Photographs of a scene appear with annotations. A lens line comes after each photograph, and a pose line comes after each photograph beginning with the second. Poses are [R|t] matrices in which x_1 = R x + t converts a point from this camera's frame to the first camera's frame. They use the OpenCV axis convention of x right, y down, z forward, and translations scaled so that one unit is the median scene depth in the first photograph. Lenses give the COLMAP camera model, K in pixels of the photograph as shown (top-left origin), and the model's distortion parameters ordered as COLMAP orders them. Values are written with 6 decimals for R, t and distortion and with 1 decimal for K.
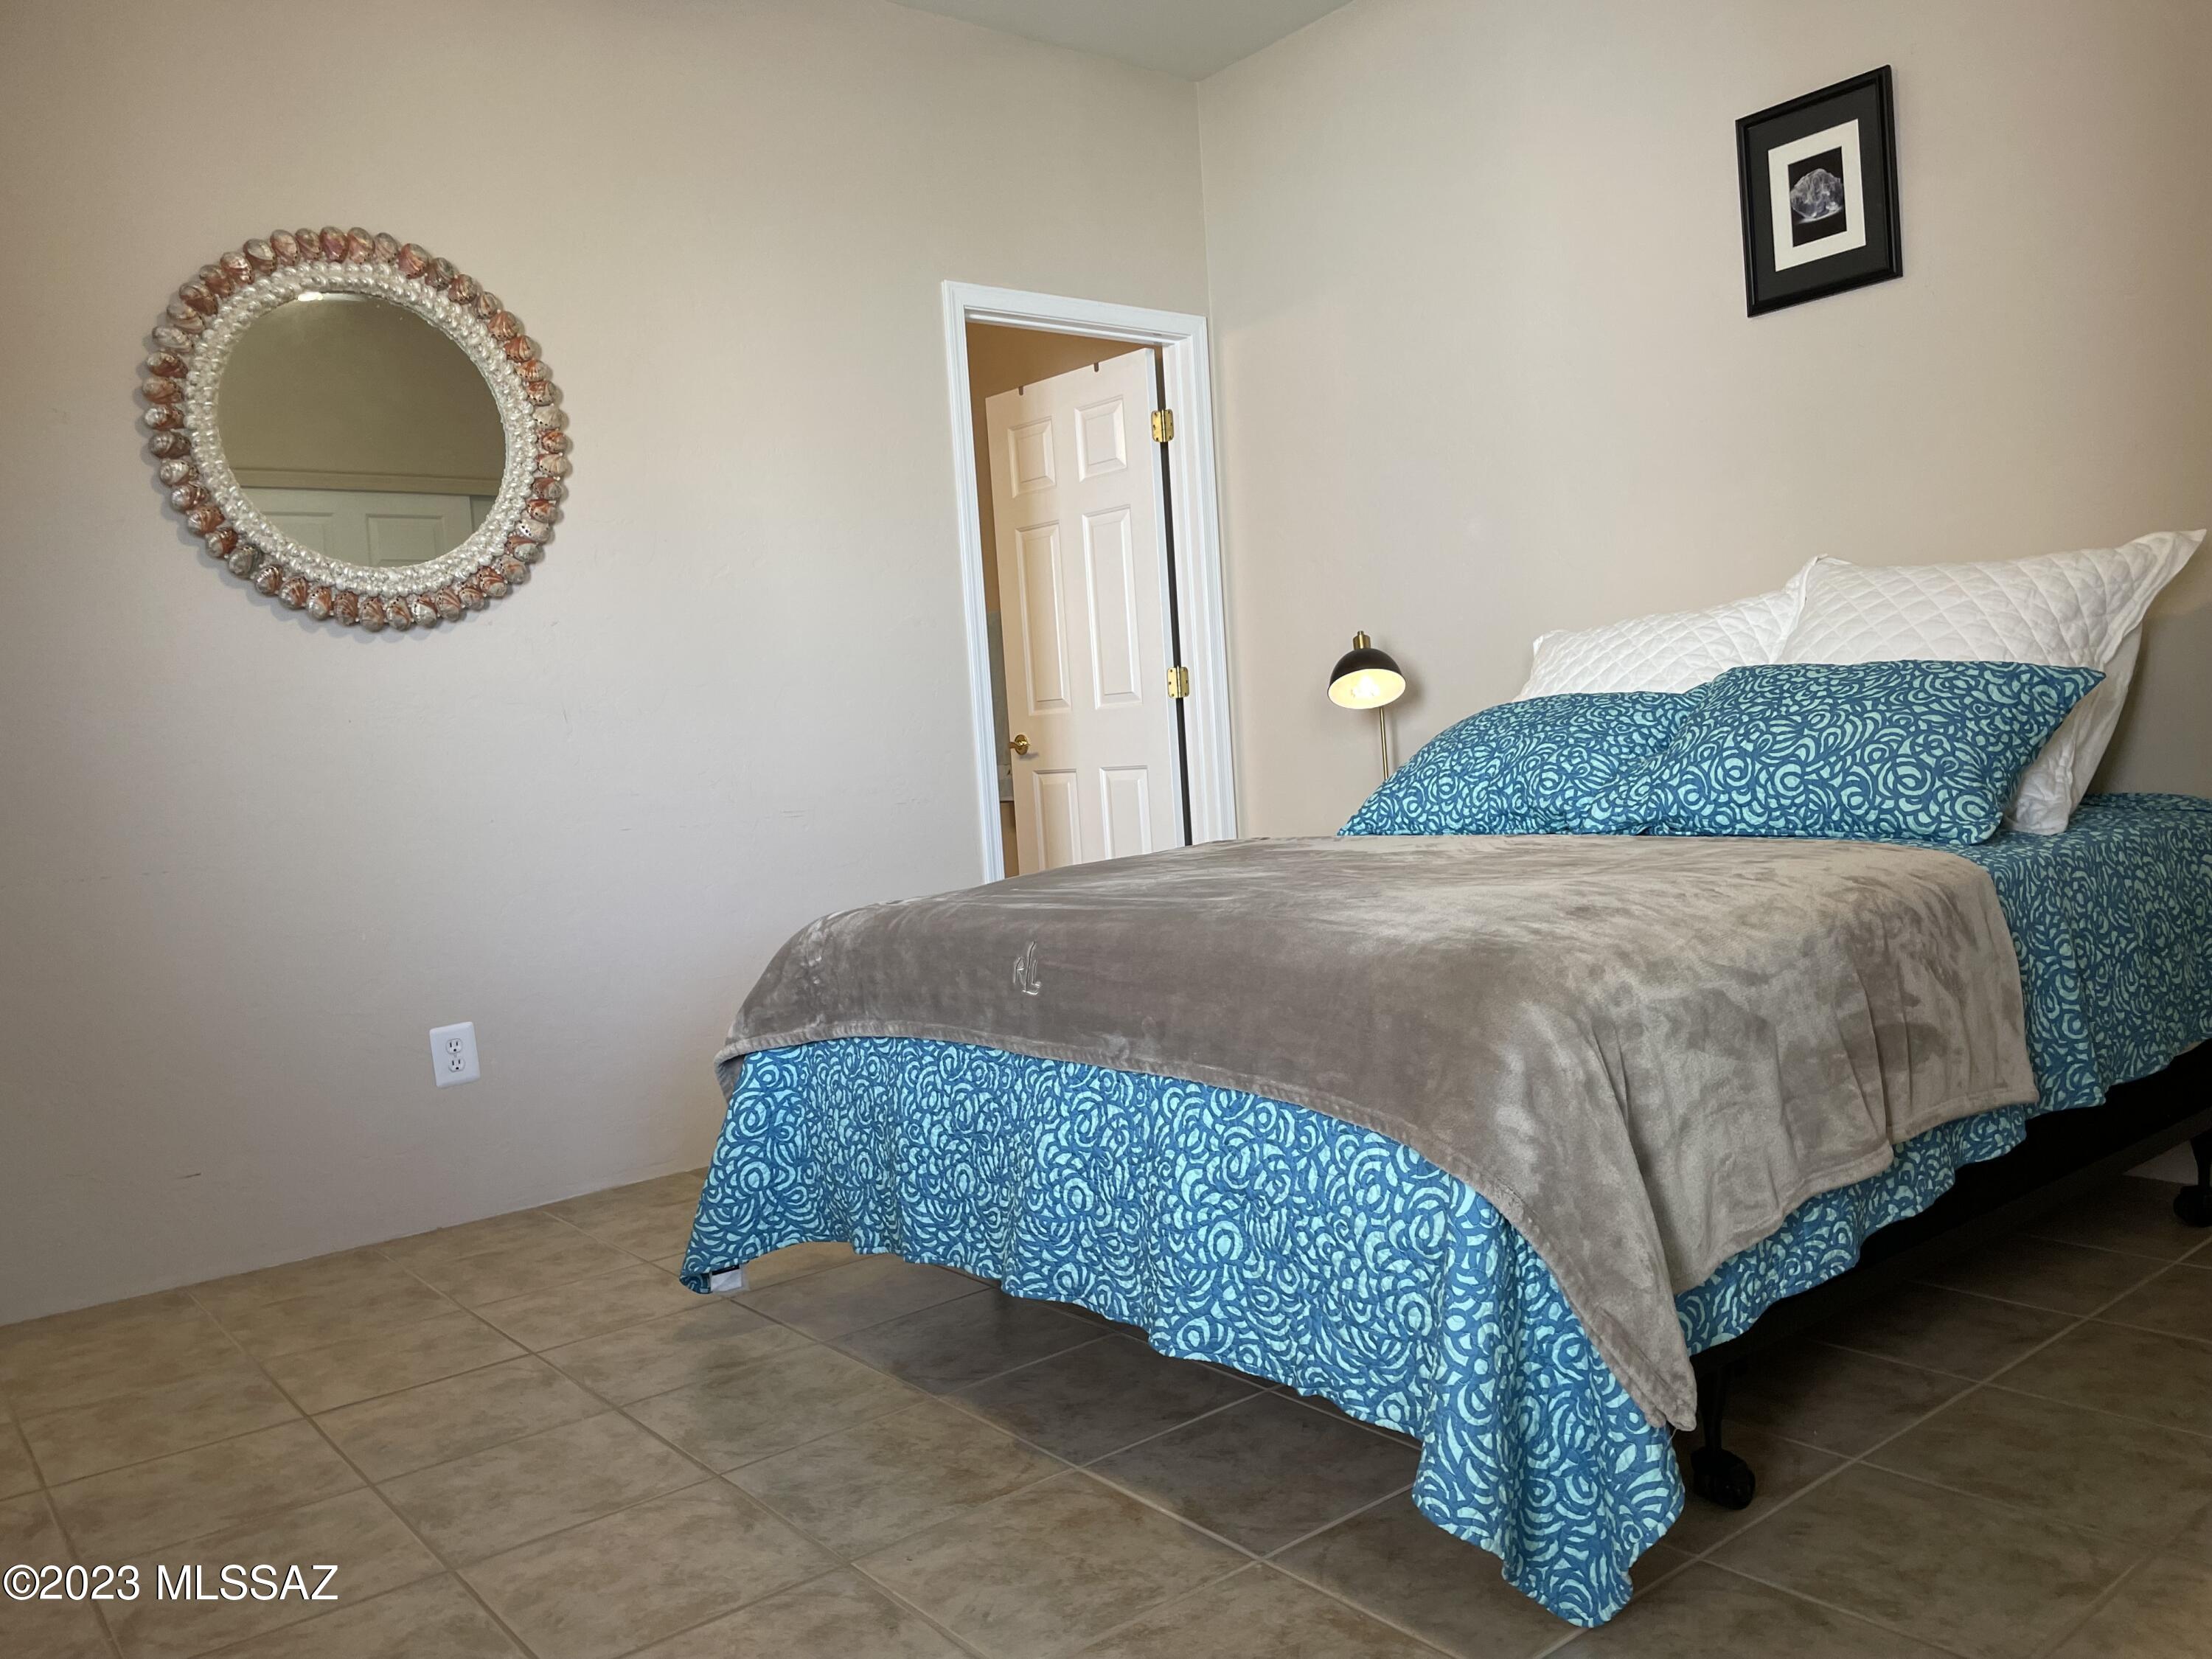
lens RADIAL K [[1670.2, 0, 1116.1], [0, 1670.2, 833.9], [0, 0, 1]] dist [0.085218, -0.116865]
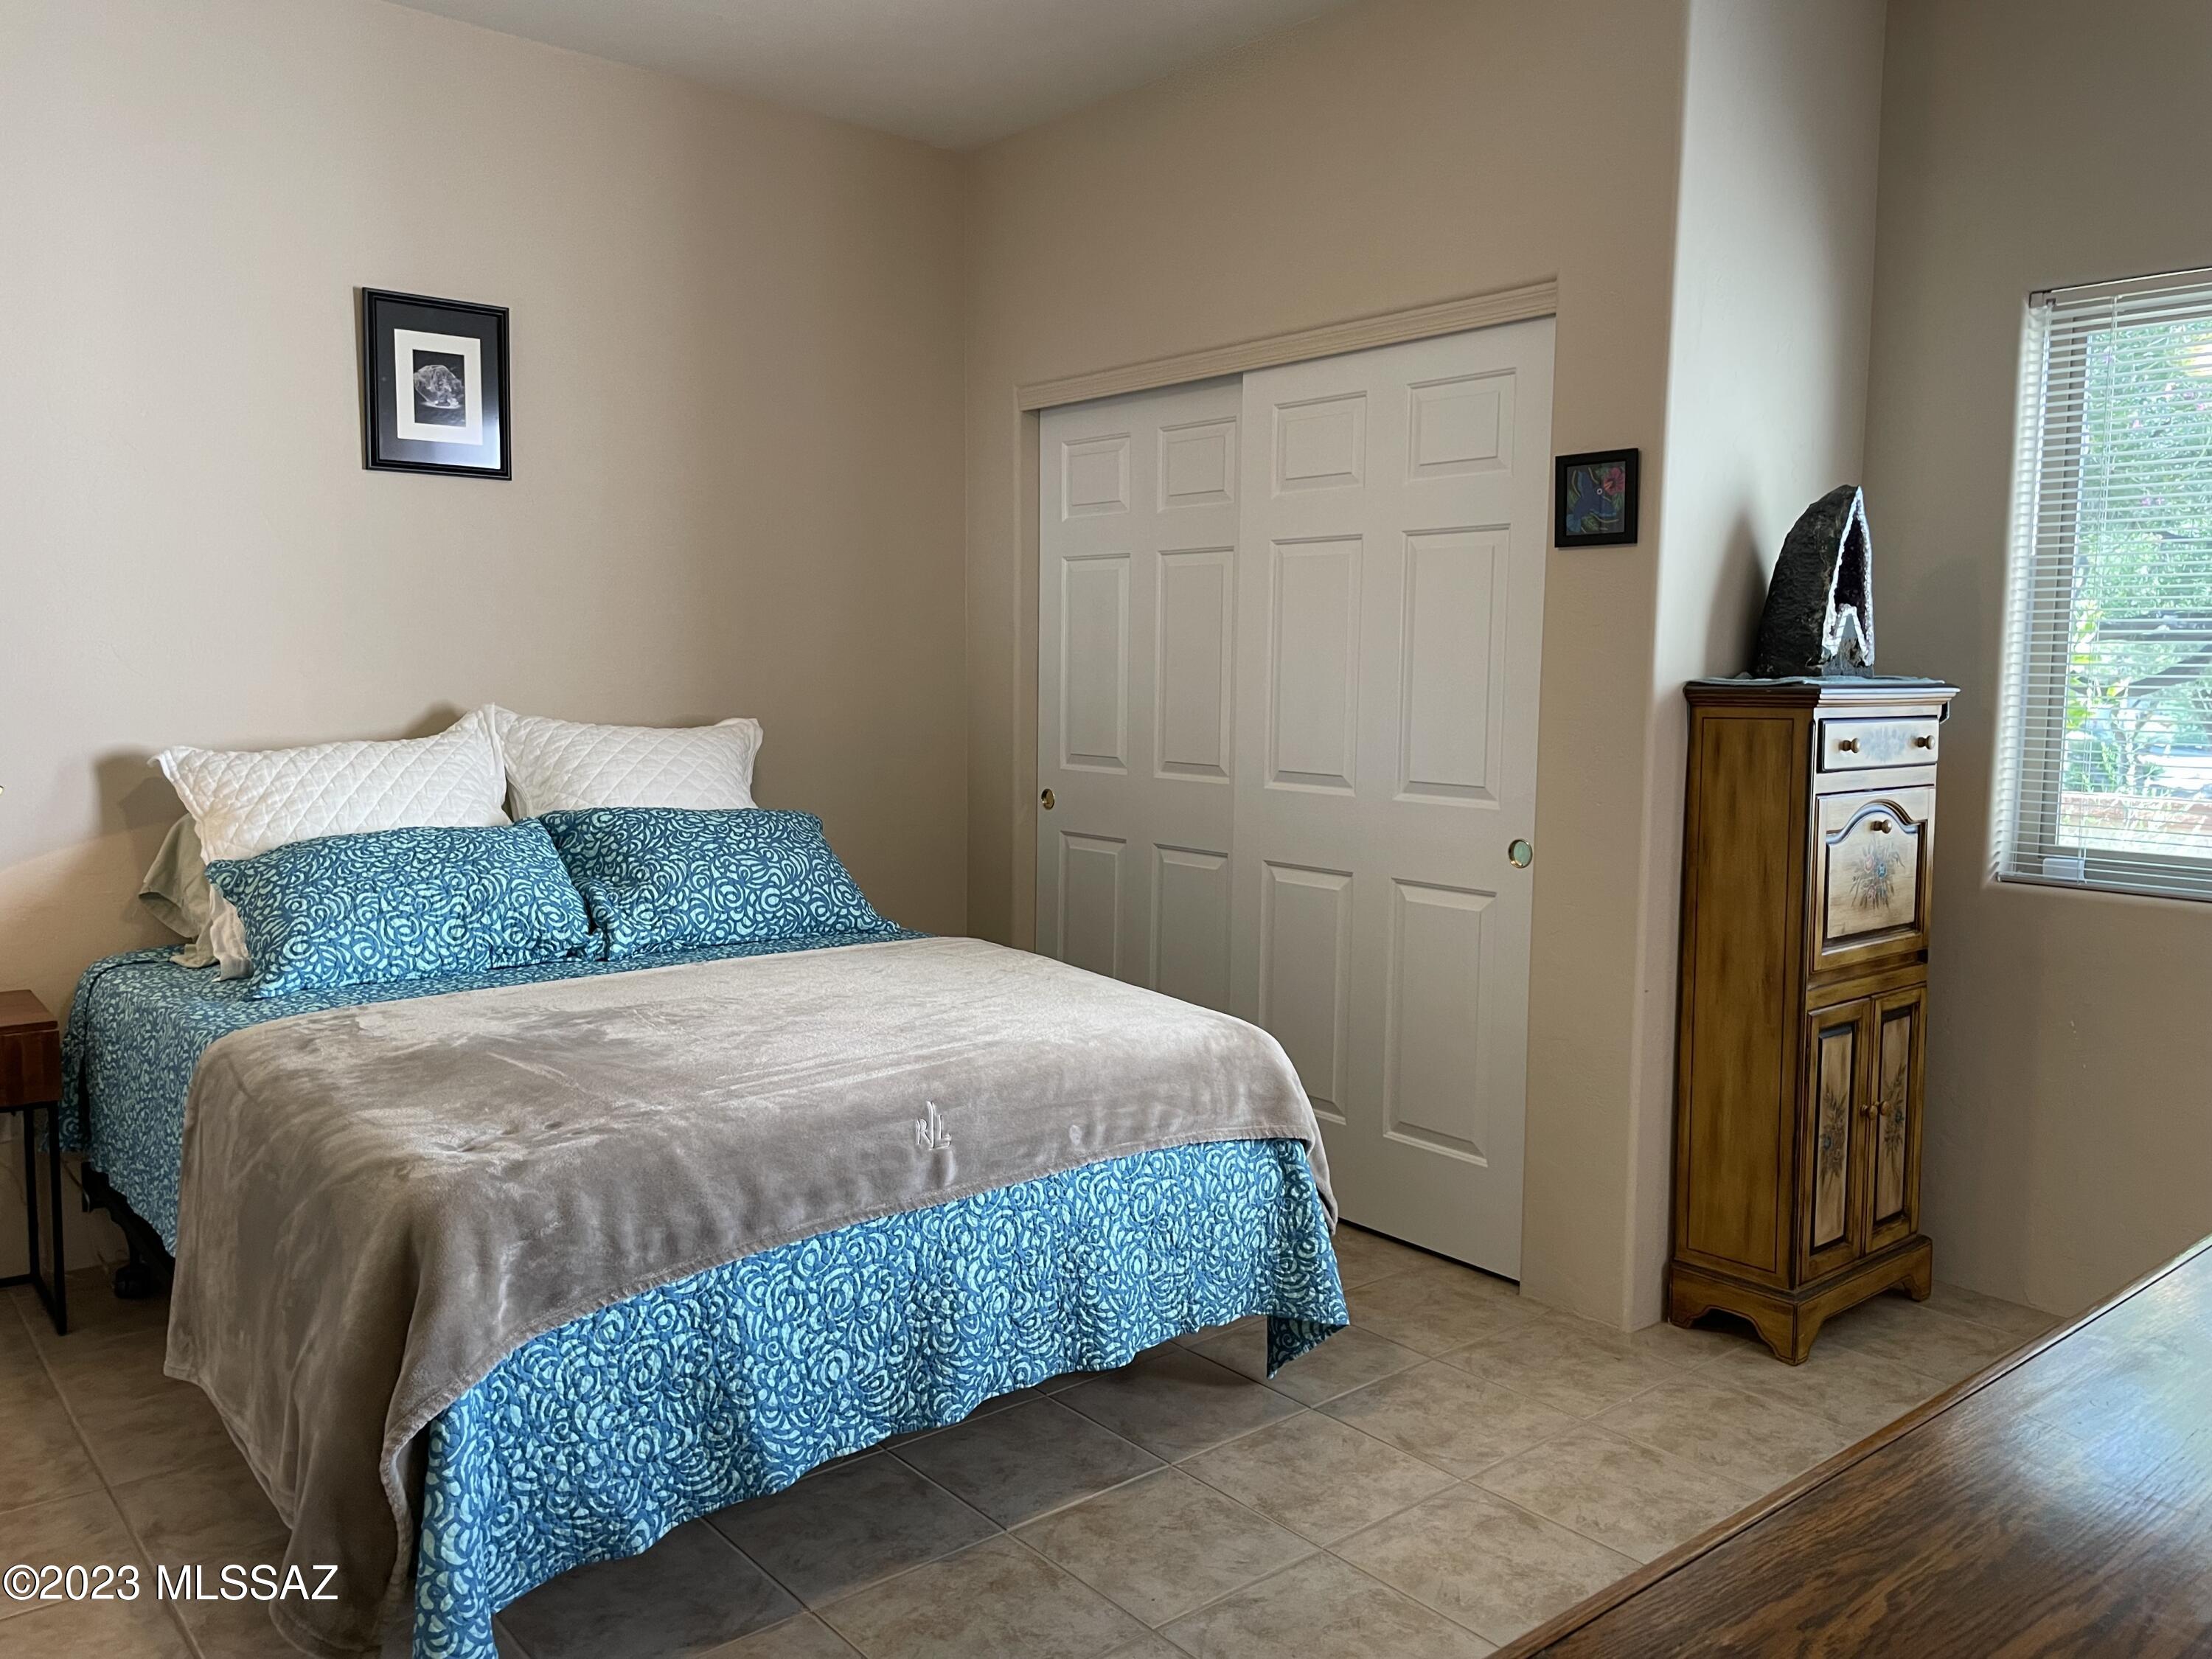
lens RADIAL K [[1670.2, 0, 1111.8], [0, 1670.2, 813.4], [0, 0, 1]] dist [0.085218, -0.116865]
pose [[-0.021080, -0.025706, 0.999447, -0.959694], [0.046589, 0.998558, 0.026666, -0.124449], [-0.998692, 0.047126, -0.019852, 0.742955]]
